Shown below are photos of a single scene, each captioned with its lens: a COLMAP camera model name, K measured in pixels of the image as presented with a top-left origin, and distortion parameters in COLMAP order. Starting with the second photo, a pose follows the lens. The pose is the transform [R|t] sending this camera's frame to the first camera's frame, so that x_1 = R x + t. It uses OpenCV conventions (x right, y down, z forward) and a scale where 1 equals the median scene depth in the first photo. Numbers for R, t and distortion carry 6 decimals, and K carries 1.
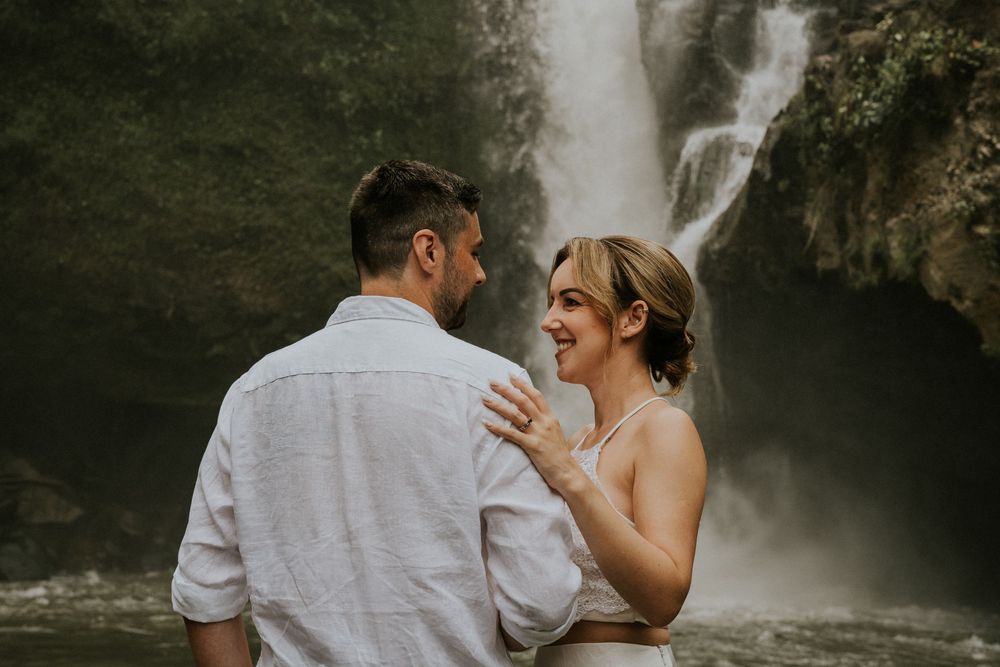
lens RADIAL K [[1645.7, 0, 466.3], [0, 1645.7, 264.8], [0, 0, 1]] dist [-0.162410, 0.873286]
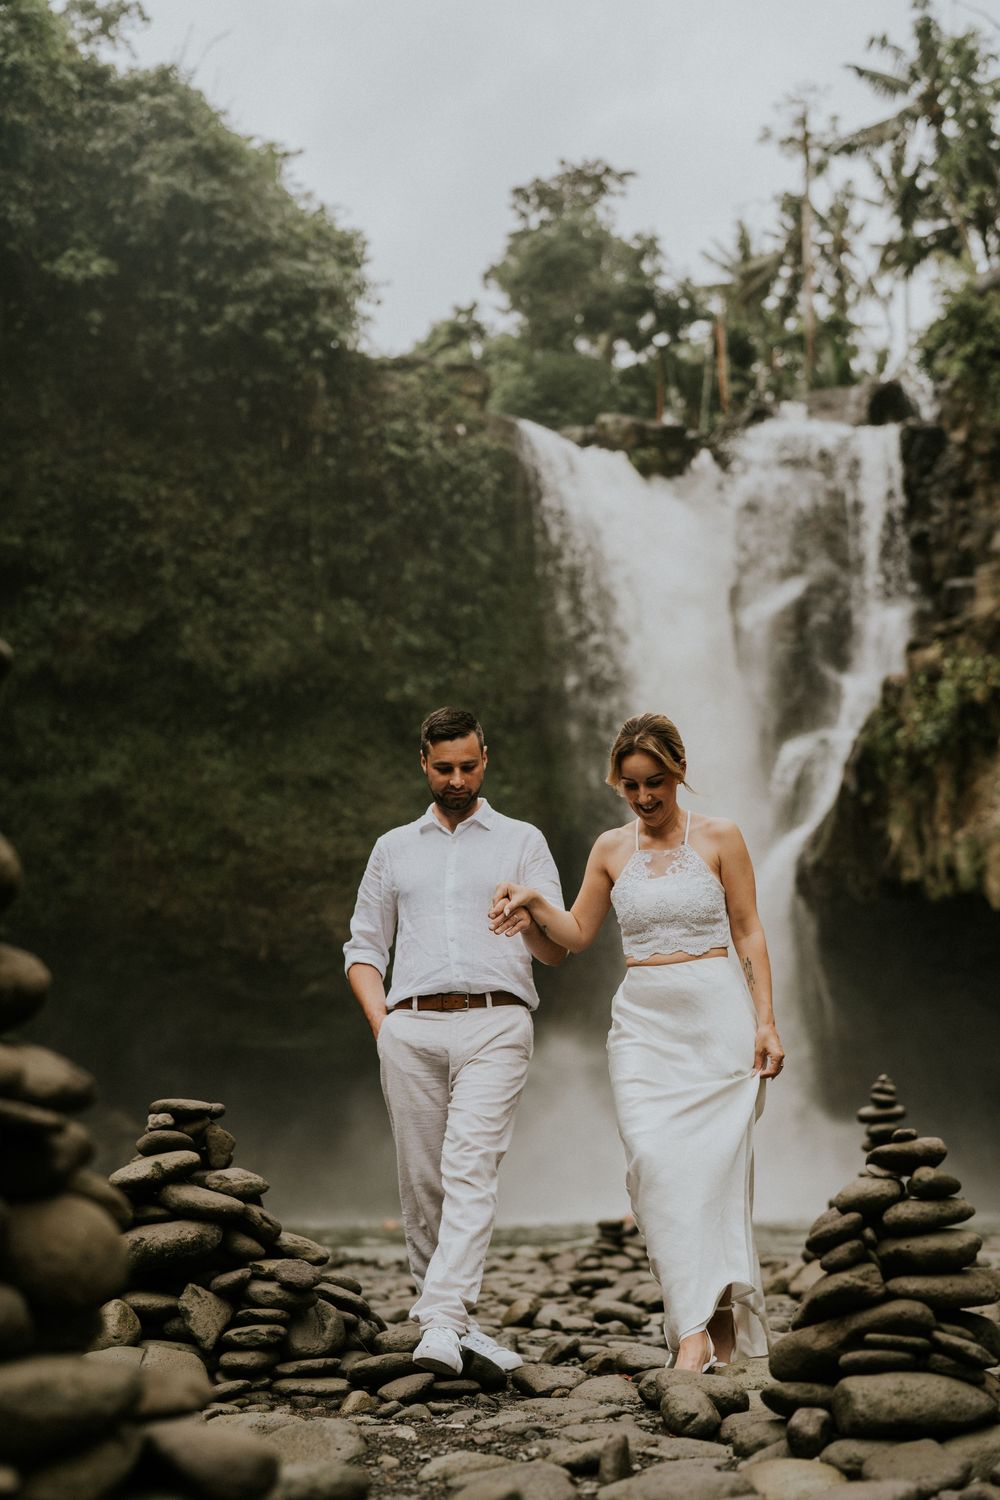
lens RADIAL K [[2069.4, 0, 490.9], [0, 2069.4, 747.7], [0, 0, 1]] dist [-0.183754, 1.125587]
pose [[0.997384, -0.055260, -0.046596, 0.020398], [0.052546, 0.996957, -0.057578, -0.017160], [0.049636, 0.054979, 0.997253, -0.261874]]
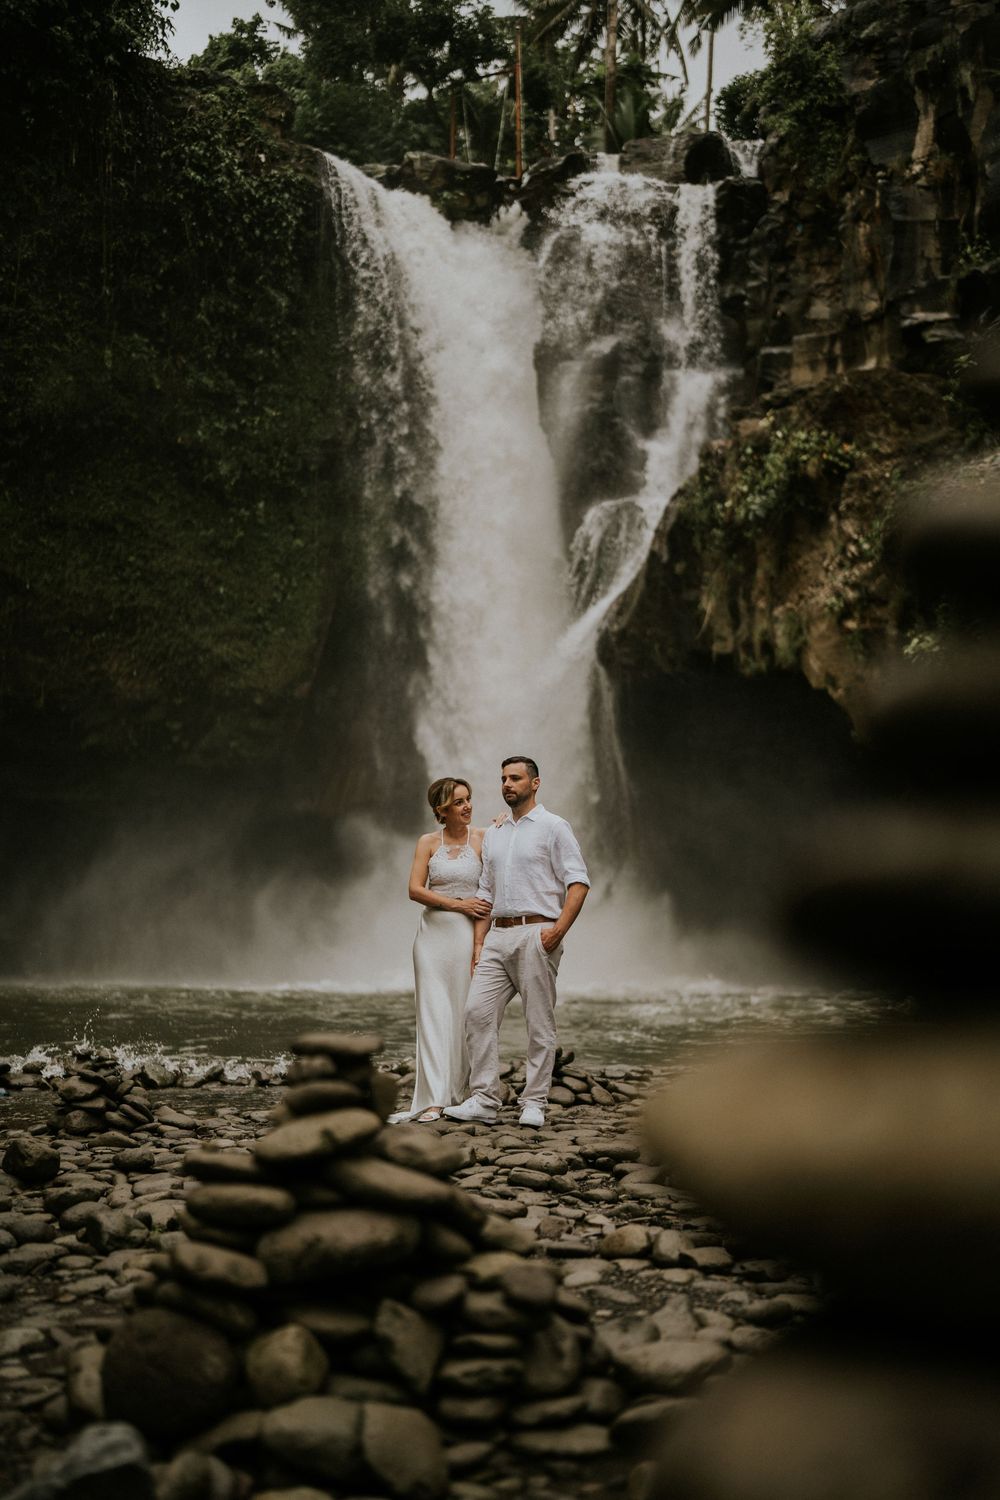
lens RADIAL K [[2062.9, 0, 495.7], [0, 2062.9, 755.5], [0, 0, 1]] dist [-0.170585, 1.060151]
pose [[0.997110, -0.020404, 0.073174, -0.010489], [0.015134, 0.997299, 0.071870, -0.024533], [-0.074443, -0.070555, 0.994726, -0.221630]]
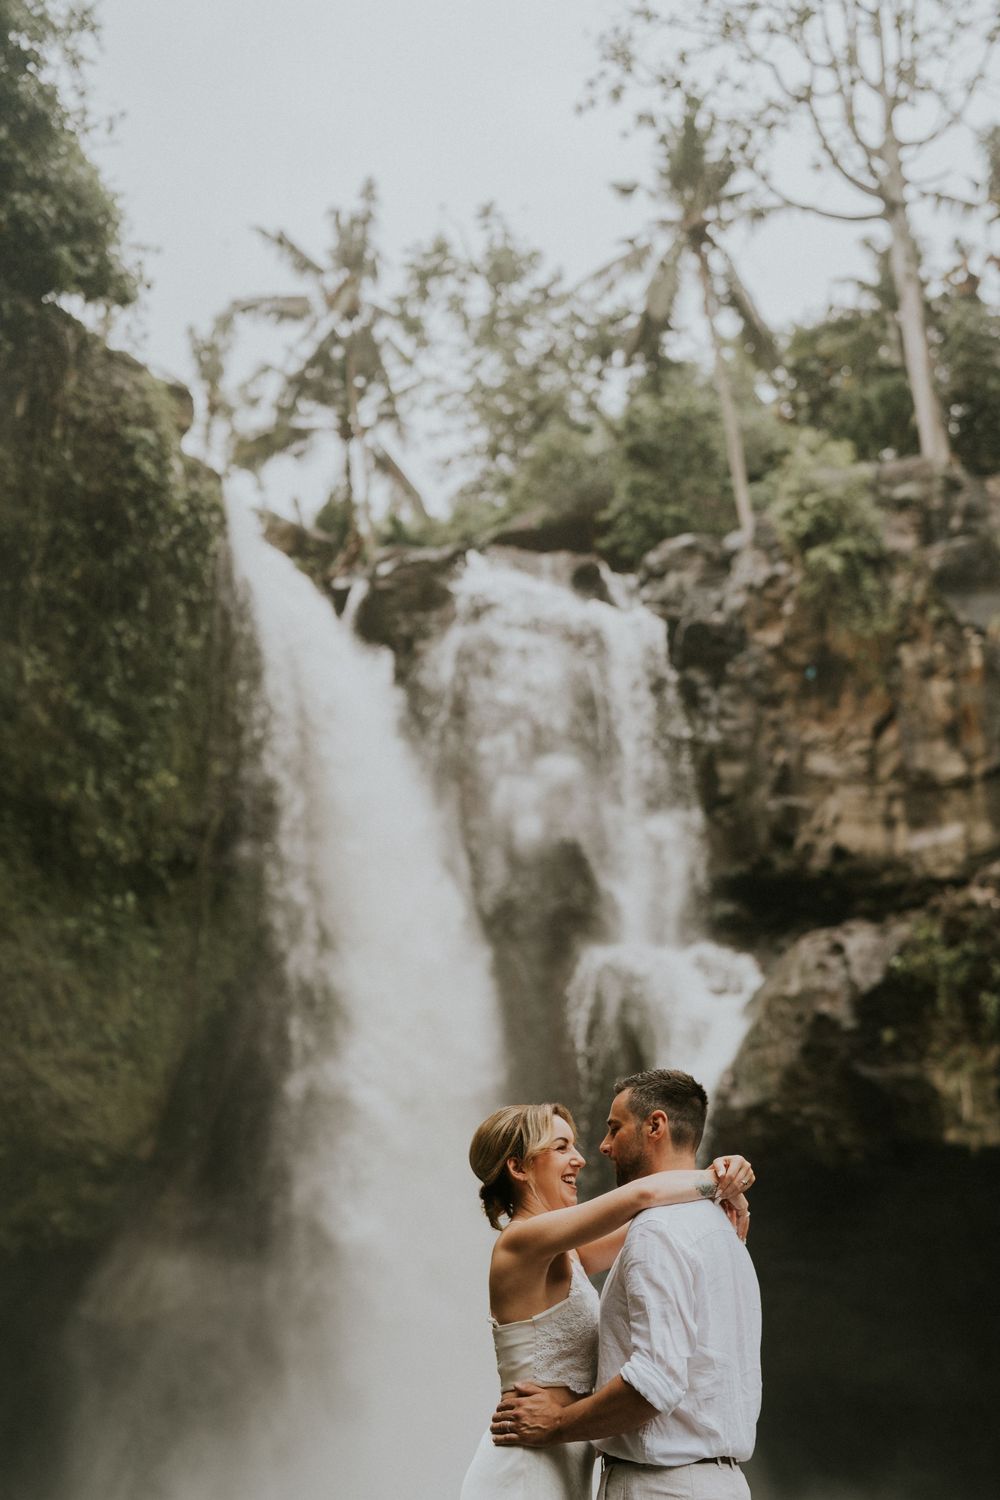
lens RADIAL K [[2063.4, 0, 480.3], [0, 2063.4, 751.6], [0, 0, 1]] dist [-0.175739, 1.018728]
pose [[0.828431, 0.161457, 0.536314, -0.508137], [-0.069640, 0.979812, -0.187400, 0.016912], [-0.555744, 0.117899, 0.822951, 0.228495]]
